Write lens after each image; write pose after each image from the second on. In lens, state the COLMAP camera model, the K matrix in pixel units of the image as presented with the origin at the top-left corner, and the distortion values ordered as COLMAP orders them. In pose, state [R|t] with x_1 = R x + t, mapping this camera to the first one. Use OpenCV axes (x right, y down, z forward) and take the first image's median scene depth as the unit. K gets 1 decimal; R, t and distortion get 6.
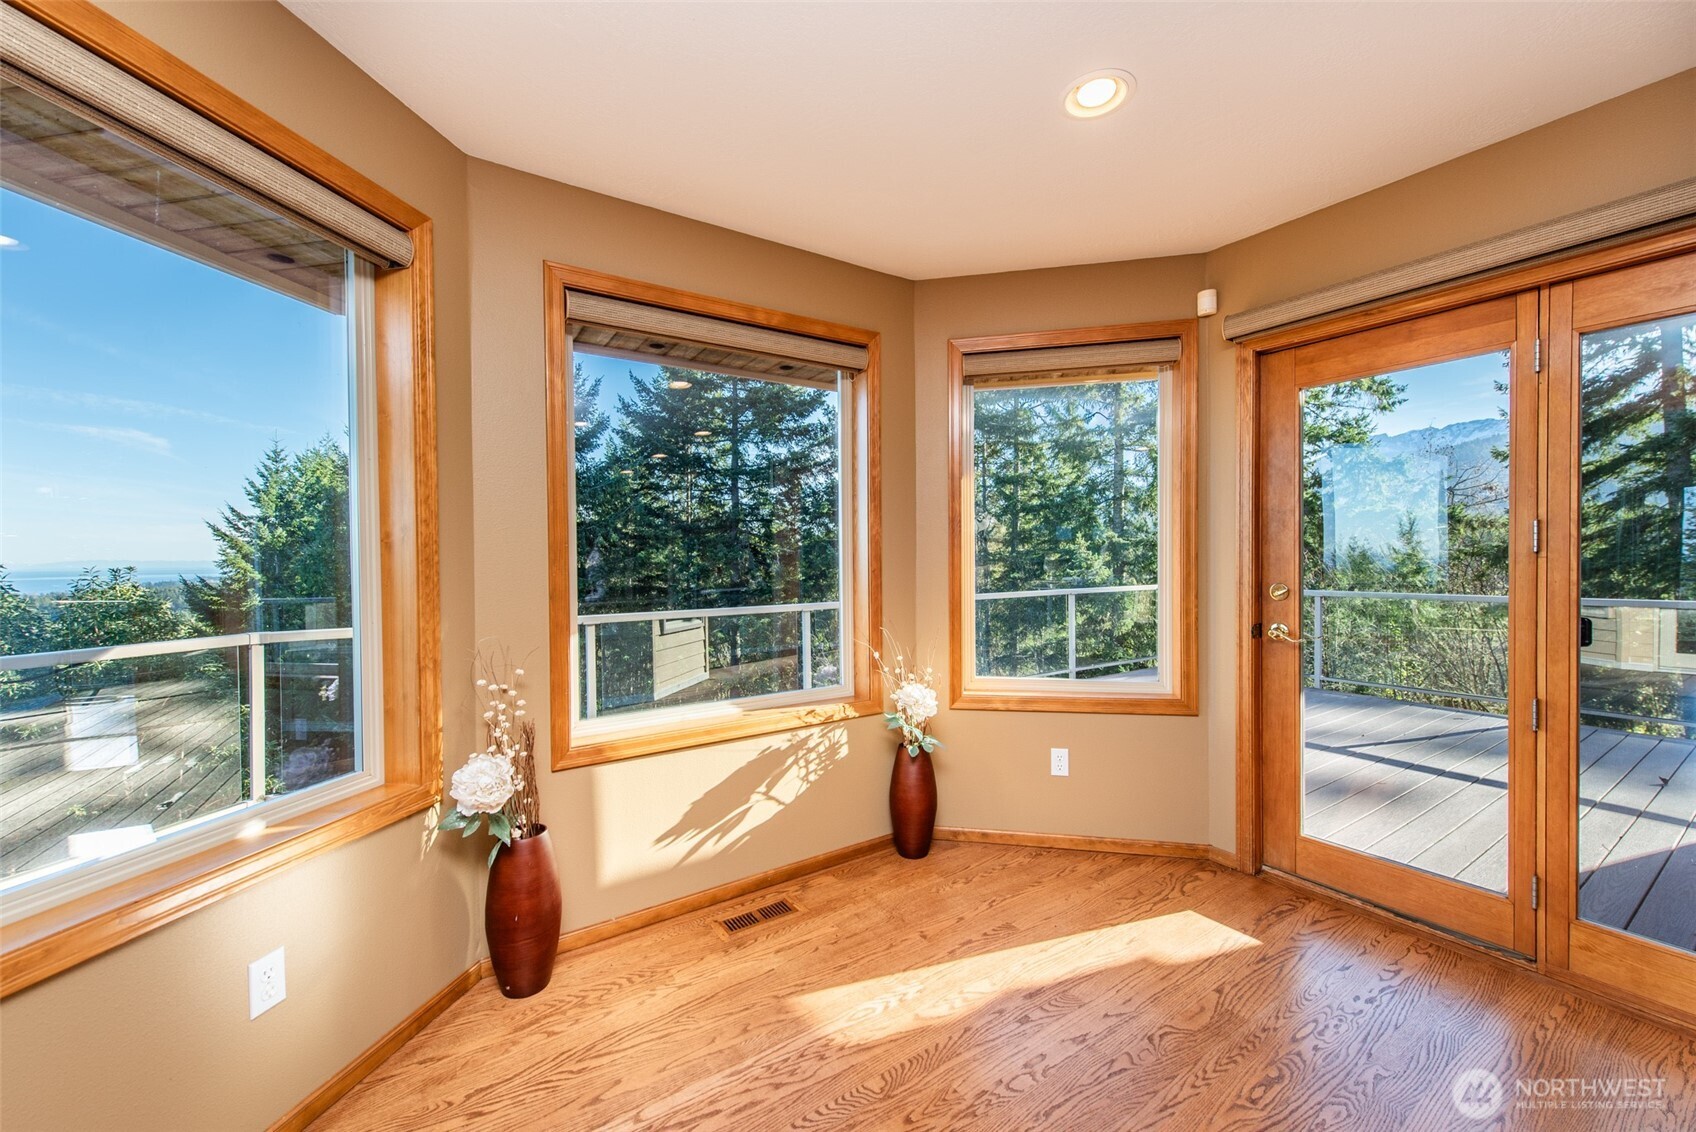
lens RADIAL K [[661.5, 0, 847.3], [0, 661.5, 559.2], [0, 0, 1]] dist [0.008837, -0.000157]
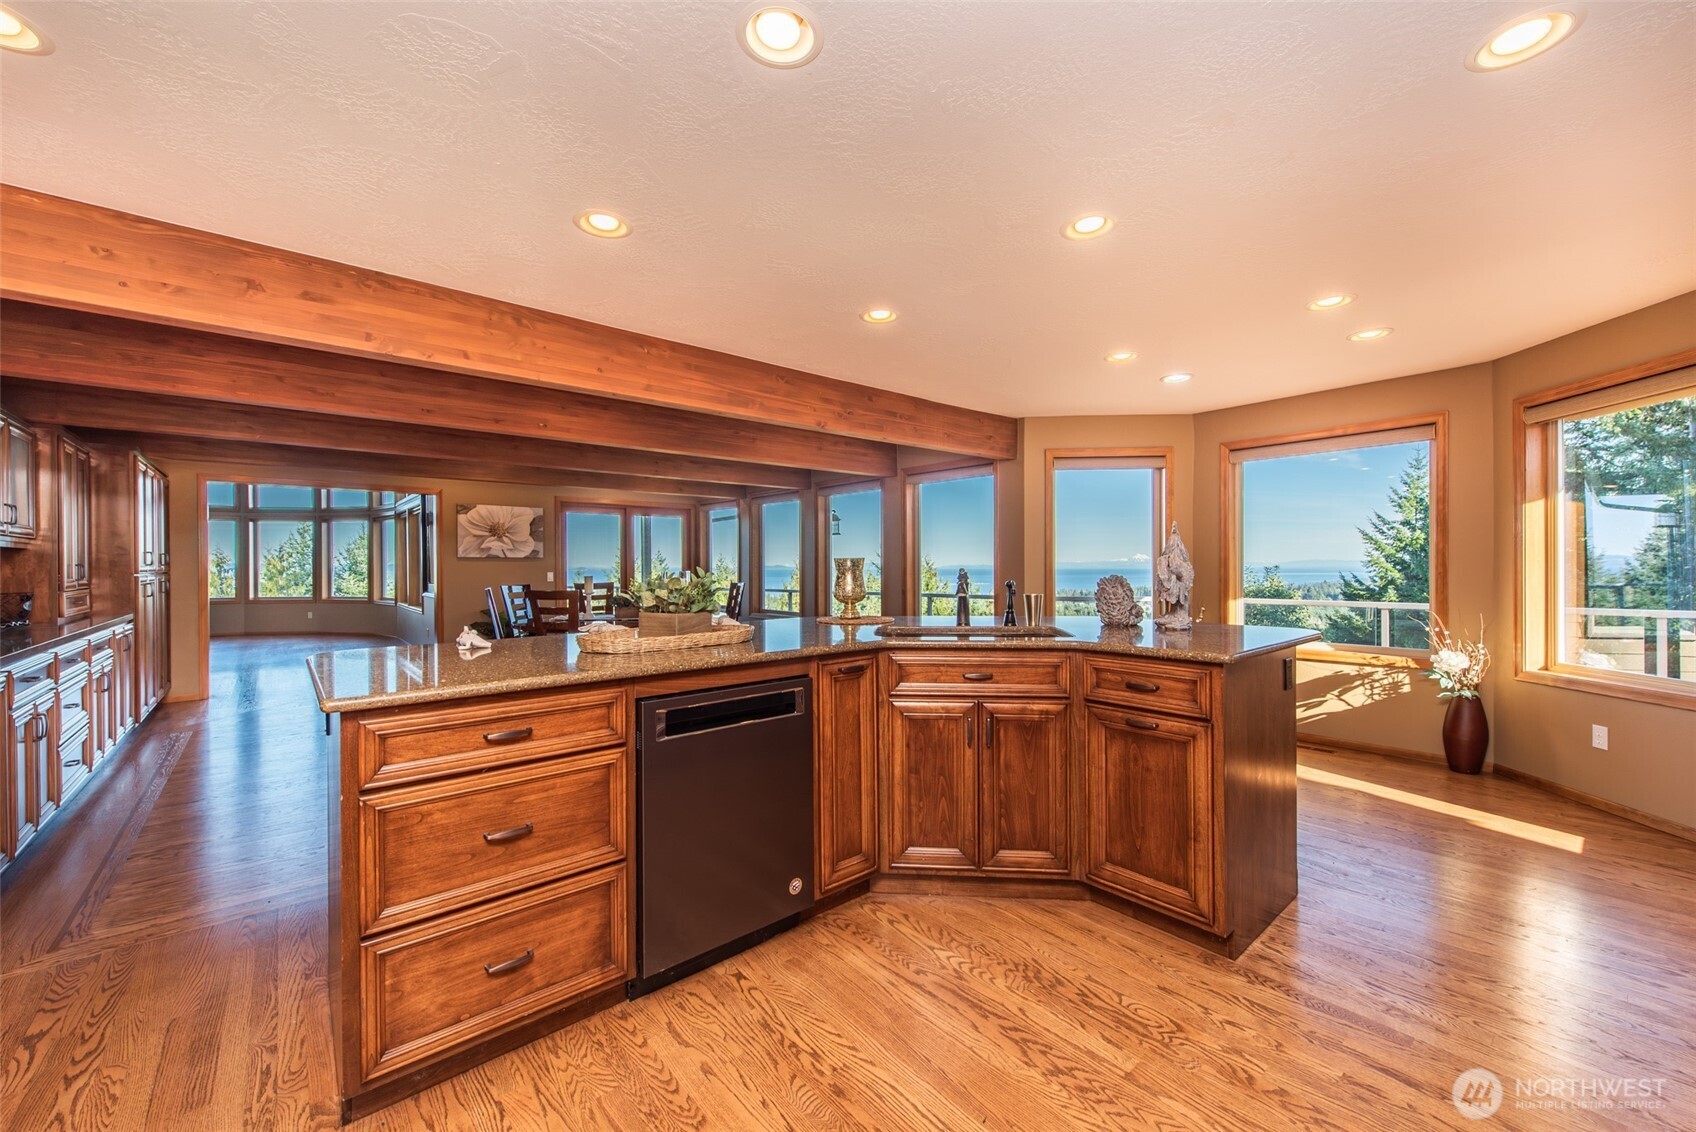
lens RADIAL K [[661.5, 0, 837.5], [0, 661.5, 566.3], [0, 0, 1]] dist [0.008837, -0.000157]
pose [[0.102755, 0.005912, -0.994689, 1.415887], [0.006286, 0.999959, 0.006593, -0.016160], [0.994687, -0.006930, 0.102714, -0.490384]]
